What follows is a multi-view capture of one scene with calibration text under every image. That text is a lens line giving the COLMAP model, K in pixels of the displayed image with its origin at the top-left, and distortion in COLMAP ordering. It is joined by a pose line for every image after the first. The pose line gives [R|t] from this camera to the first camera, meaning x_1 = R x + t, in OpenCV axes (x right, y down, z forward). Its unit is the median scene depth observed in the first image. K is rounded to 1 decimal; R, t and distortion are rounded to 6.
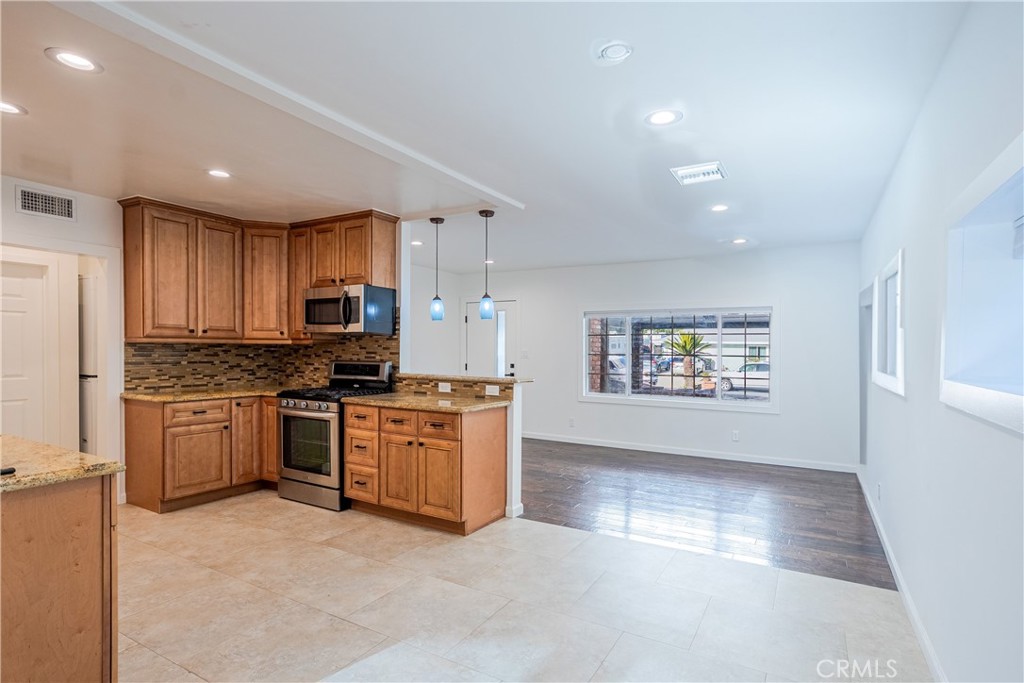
lens RADIAL K [[520.6, 0, 493.9], [0, 520.6, 353.6], [0, 0, 1]] dist [-0.003506, -0.000328]
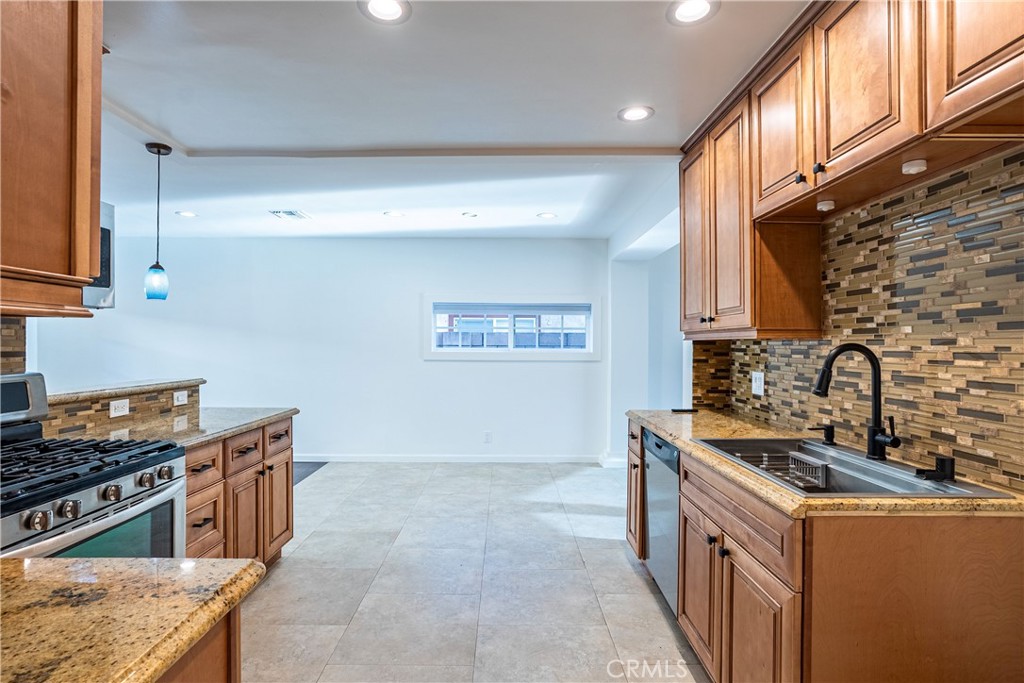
lens RADIAL K [[520.6, 0, 516.3], [0, 520.6, 339.3], [0, 0, 1]] dist [-0.003506, -0.000328]
pose [[-0.534980, -0.006172, 0.844842, -0.831147], [-0.003029, 0.999981, 0.005388, -0.016982], [-0.844859, 0.000324, -0.534988, 0.940675]]
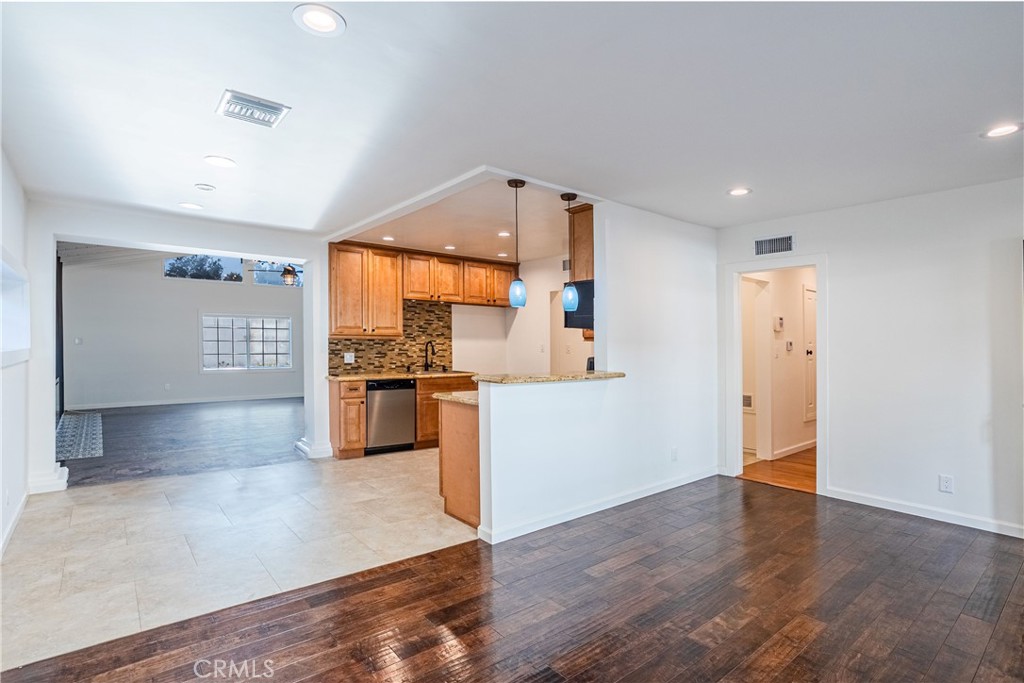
lens RADIAL K [[500.1, 0, 505.4], [0, 500.1, 351.4], [0, 0, 1]] dist [-0.043914, -0.000564]
pose [[-0.320663, -0.001178, -0.947193, 0.738163], [-0.021361, 0.999754, 0.005988, 0.004508], [0.946953, 0.022153, -0.320609, 1.200380]]
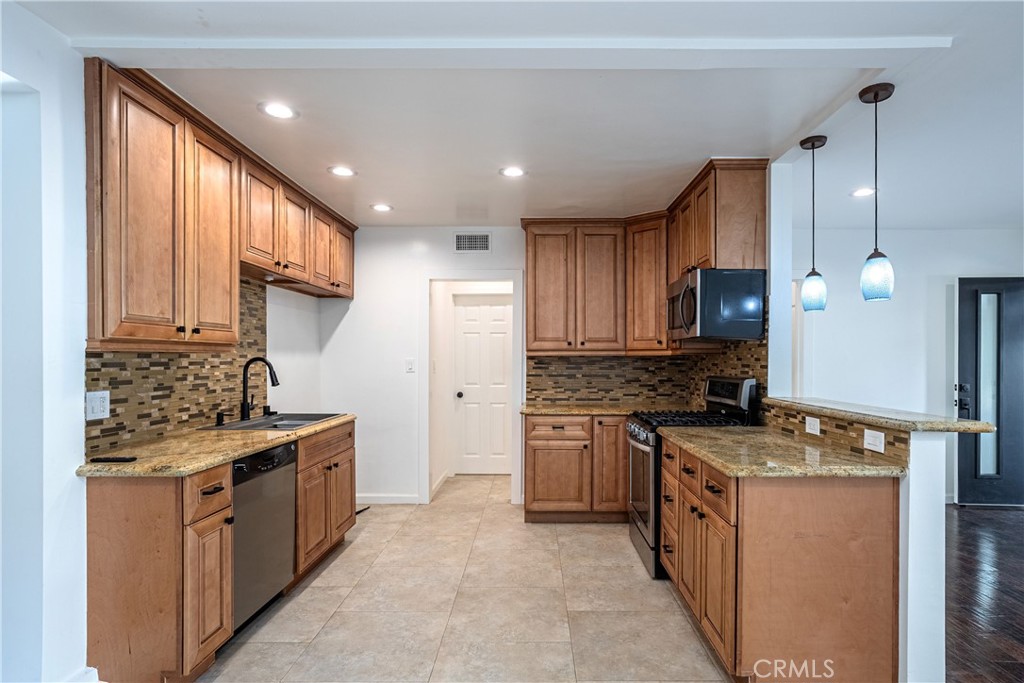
lens RADIAL K [[531.0, 0, 540.0], [0, 531.0, 367.2], [0, 0, 1]] dist [-0.015578, 0.004316]
pose [[0.529360, 0.002458, -0.848393, 0.243661], [-0.002793, 0.999995, 0.001155, 0.000192], [0.848392, 0.001758, 0.529365, 0.435997]]
